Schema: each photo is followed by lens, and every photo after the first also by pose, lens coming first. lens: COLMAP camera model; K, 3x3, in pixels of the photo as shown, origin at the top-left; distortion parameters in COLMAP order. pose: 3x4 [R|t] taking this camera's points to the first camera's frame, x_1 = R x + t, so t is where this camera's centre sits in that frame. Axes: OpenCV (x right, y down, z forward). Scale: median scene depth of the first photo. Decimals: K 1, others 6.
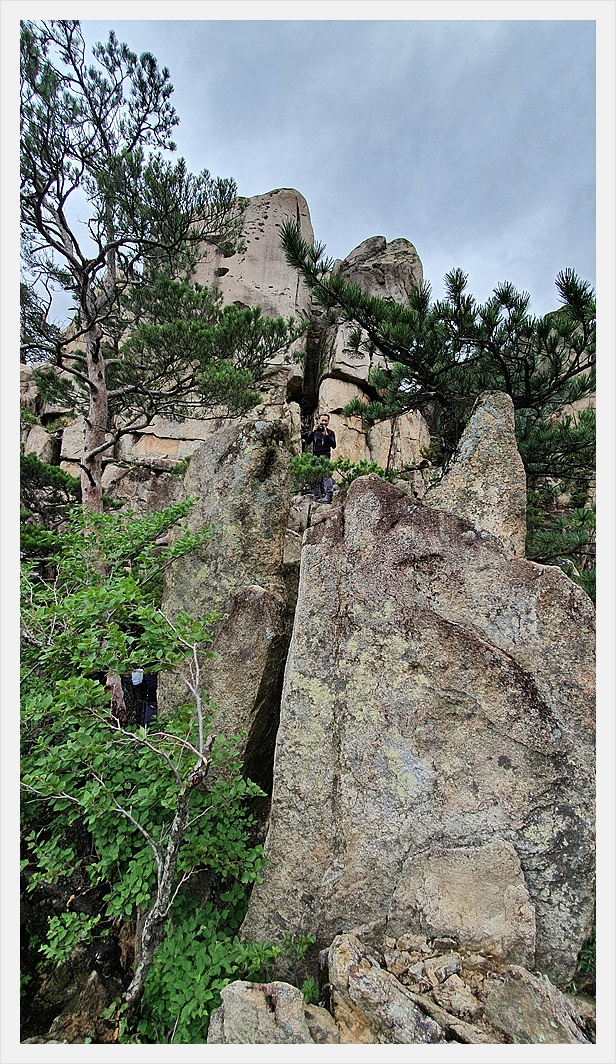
lens RADIAL K [[391.4, 0, 303.1], [0, 391.4, 538.3], [0, 0, 1]] dist [-0.027430, -0.004067]
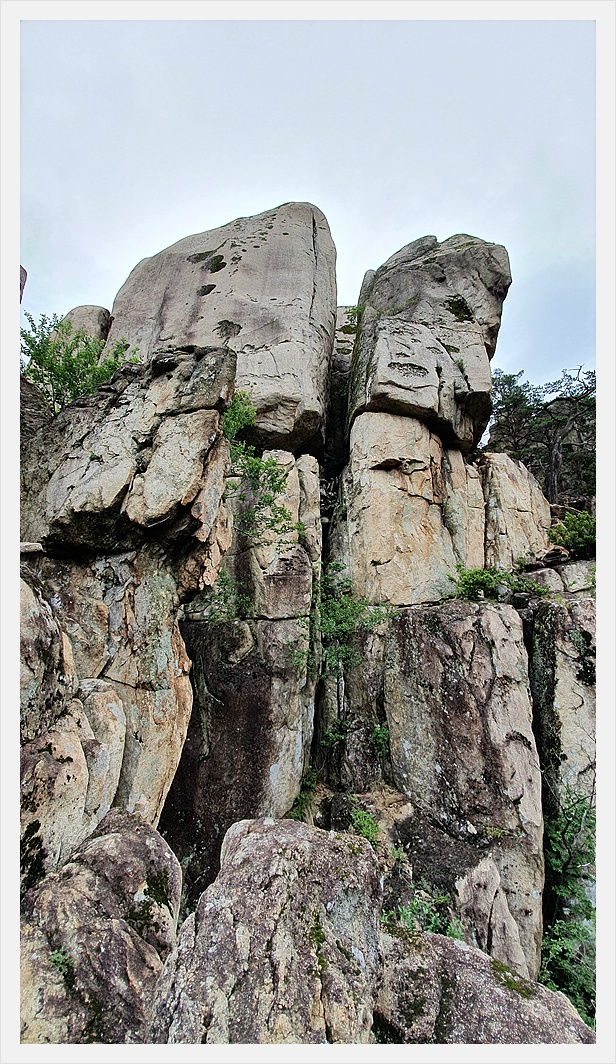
lens RADIAL K [[400.1, 0, 311.7], [0, 400.1, 528.9], [0, 0, 1]] dist [-0.001424, -0.003202]
pose [[0.997426, -0.031230, -0.064539, 0.018205], [0.016978, 0.977428, -0.210585, -0.120509], [0.069659, 0.208947, 0.975443, 0.453427]]
